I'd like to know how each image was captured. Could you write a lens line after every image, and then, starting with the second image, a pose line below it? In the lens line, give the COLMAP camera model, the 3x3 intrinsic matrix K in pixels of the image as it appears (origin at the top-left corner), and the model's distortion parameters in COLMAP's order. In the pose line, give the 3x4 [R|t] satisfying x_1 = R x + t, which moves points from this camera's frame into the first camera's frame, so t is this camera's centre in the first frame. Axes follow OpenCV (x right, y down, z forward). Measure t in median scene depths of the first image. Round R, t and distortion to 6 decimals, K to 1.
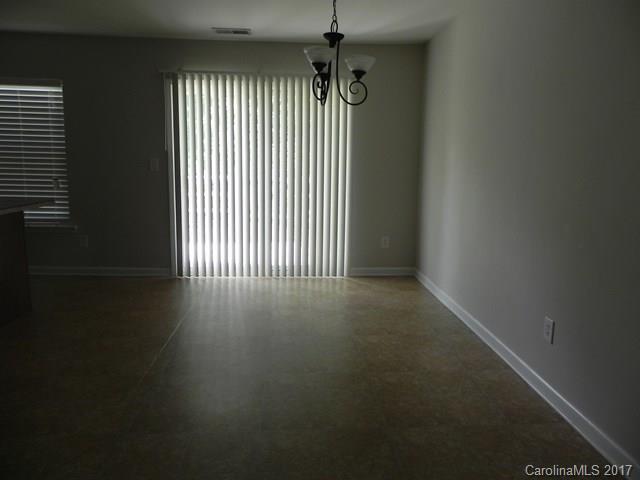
lens RADIAL K [[510.3, 0, 320.0], [0, 510.3, 240.0], [0, 0, 1]] dist [-0.001183, 0.006167]
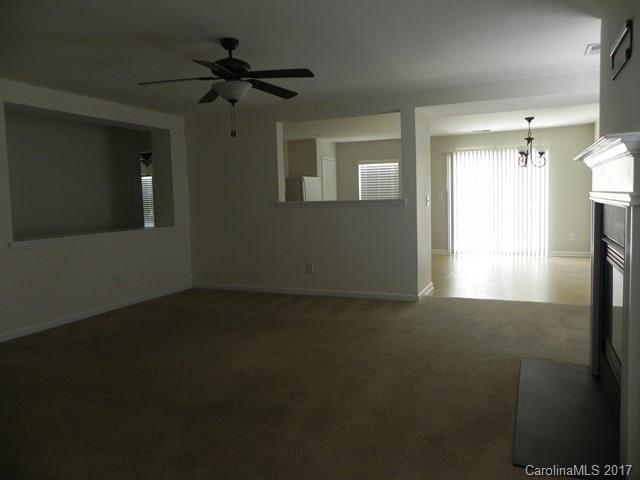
lens RADIAL K [[510.3, 0, 320.0], [0, 510.3, 240.0], [0, 0, 1]] dist [-0.001183, 0.006167]
pose [[0.901051, -0.004441, -0.433690, 0.117153], [-0.023529, 0.997974, -0.059105, 0.148141], [0.433074, 0.063461, 0.899122, -0.989372]]
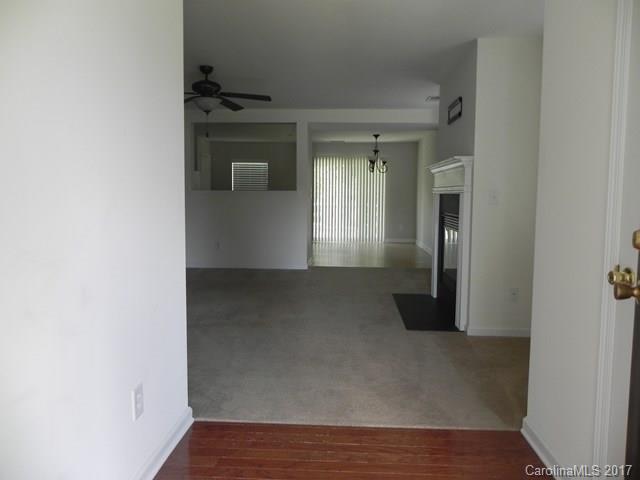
lens RADIAL K [[510.3, 0, 320.0], [0, 510.3, 240.0], [0, 0, 1]] dist [-0.001183, 0.006167]
pose [[0.993685, 0.005492, -0.112070, 0.027525], [-0.012960, 0.997734, -0.066021, 0.226434], [0.111453, 0.067056, 0.991505, -1.354317]]
